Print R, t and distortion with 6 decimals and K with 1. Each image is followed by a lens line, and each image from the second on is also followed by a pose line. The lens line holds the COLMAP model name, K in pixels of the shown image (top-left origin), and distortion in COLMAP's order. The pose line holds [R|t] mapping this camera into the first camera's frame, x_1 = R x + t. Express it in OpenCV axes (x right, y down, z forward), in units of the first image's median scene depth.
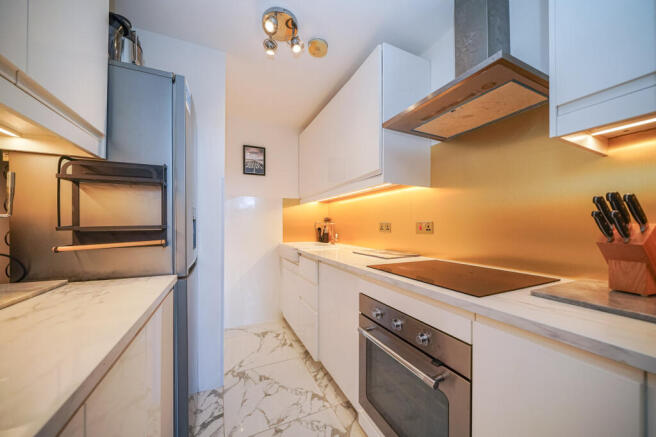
lens RADIAL K [[228.5, 0, 327.4], [0, 228.5, 225.3], [0, 0, 1]] dist [-0.000231, -0.000003]
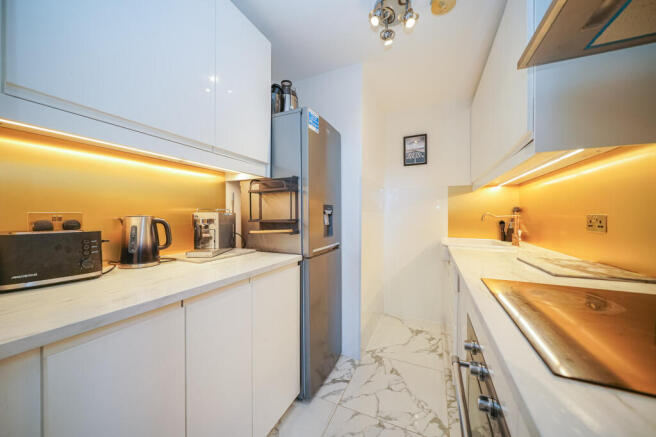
lens RADIAL K [[232.9, 0, 328.0], [0, 232.9, 218.5], [0, 0, 1]] dist [-0.000051, -0.000002]
pose [[0.654130, 0.008965, -0.756329, 0.299724], [0.000783, 0.999921, 0.012530, -0.012913], [0.756382, -0.008789, 0.654071, 0.125866]]
